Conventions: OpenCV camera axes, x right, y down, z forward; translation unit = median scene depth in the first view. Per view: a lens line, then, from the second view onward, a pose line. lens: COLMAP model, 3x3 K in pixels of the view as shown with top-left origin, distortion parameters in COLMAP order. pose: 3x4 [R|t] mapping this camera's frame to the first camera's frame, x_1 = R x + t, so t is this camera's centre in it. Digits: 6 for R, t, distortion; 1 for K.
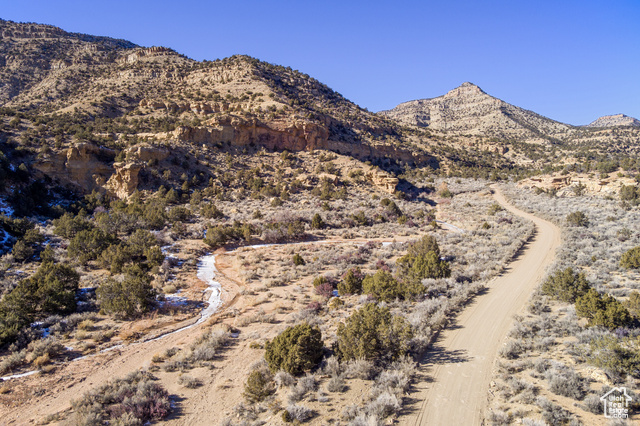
lens RADIAL K [[449.5, 0, 273.9], [0, 449.5, 189.5], [0, 0, 1]] dist [-0.069371, 0.019769]
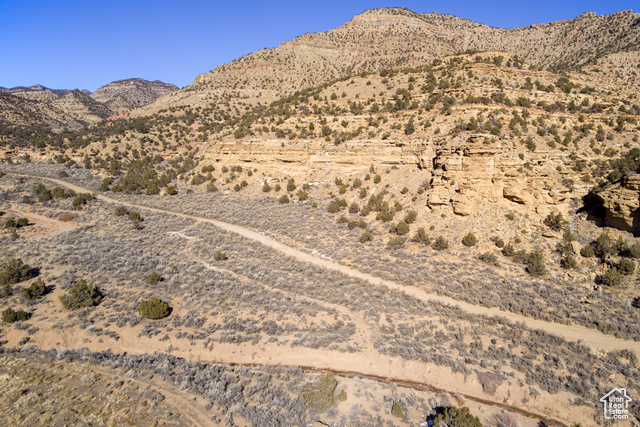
lens RADIAL K [[497.5, 0, 412.3], [0, 497.5, 213.3], [0, 0, 1]] dist [-0.122566, 0.067464]
pose [[0.101875, -0.163801, 0.981219, -0.468024], [0.018228, 0.986493, 0.162789, -0.029363], [-0.994630, 0.001302, 0.103485, -0.315419]]
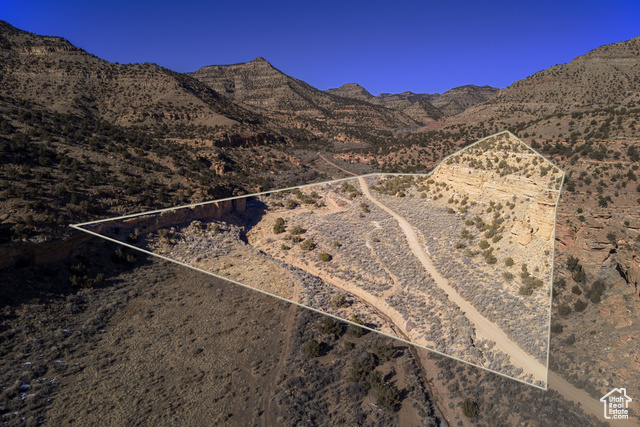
lens RADIAL K [[421.1, 0, 328.5], [0, 421.1, 210.7], [0, 0, 1]] dist [-0.049876, -0.002512]
pose [[0.814129, -0.122461, 0.567624, -0.528056], [0.017847, 0.982325, 0.186332, -0.095425], [-0.580410, -0.141568, 0.801925, -0.567853]]
